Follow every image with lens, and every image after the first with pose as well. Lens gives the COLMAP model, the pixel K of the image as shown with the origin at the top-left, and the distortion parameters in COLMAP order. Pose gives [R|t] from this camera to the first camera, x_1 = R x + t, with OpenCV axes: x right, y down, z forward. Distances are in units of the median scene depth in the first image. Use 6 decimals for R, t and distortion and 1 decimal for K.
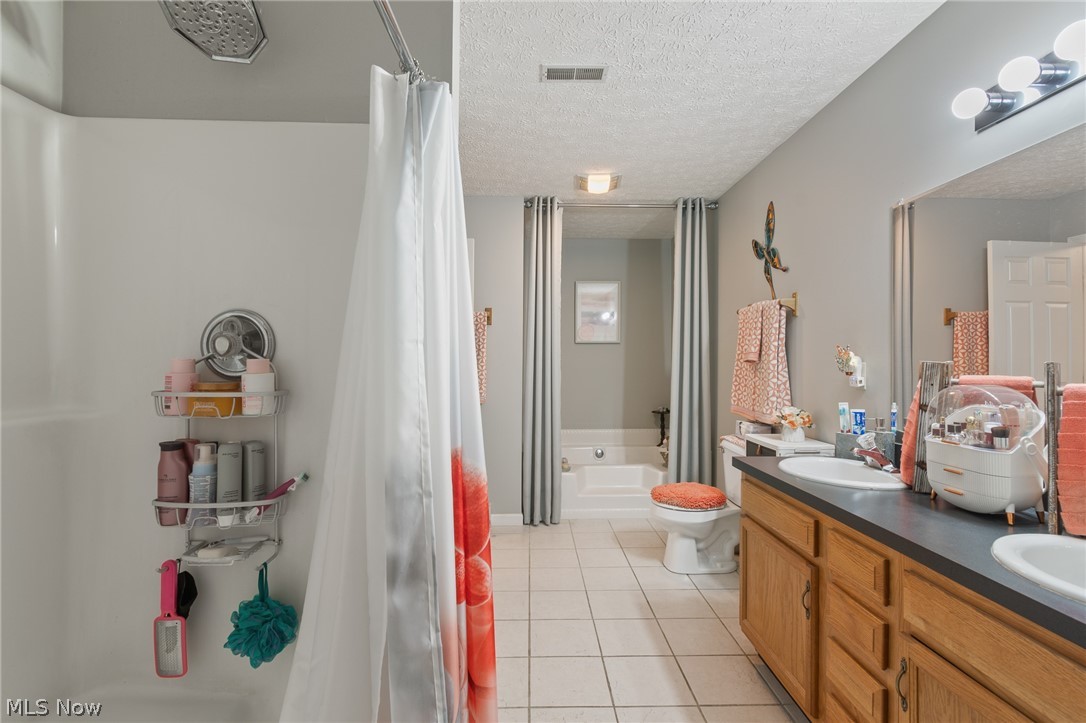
lens RADIAL K [[502.0, 0, 547.6], [0, 502.0, 361.3], [0, 0, 1]] dist [-0.001349, -0.000699]
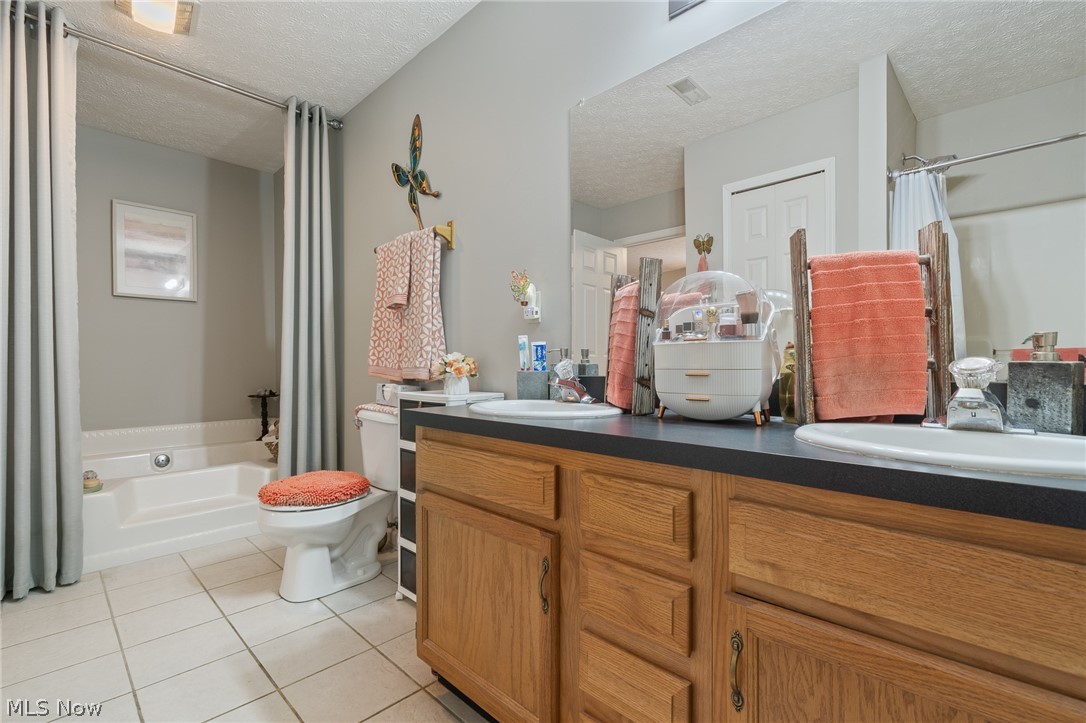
lens RADIAL K [[502.0, 0, 547.6], [0, 502.0, 361.3], [0, 0, 1]] dist [-0.001349, -0.000699]
pose [[0.726614, -0.011198, 0.686955, 0.030456], [0.009038, 0.999936, 0.006740, 0.087378], [-0.686986, 0.001311, 0.726669, 0.262496]]
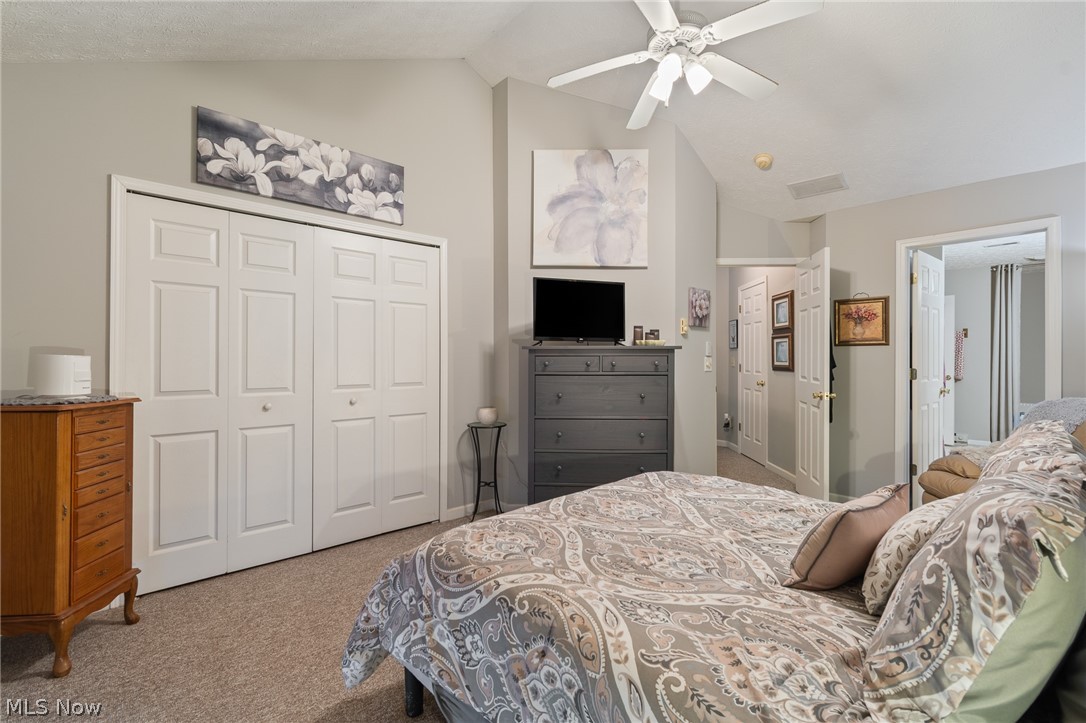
lens RADIAL K [[502.0, 0, 547.6], [0, 502.0, 361.3], [0, 0, 1]] dist [-0.001349, -0.000699]
pose [[0.678756, -0.005504, -0.734343, 0.234864], [0.002968, 0.999984, -0.004752, 0.003023], [0.734357, 0.001046, 0.678762, -1.639163]]
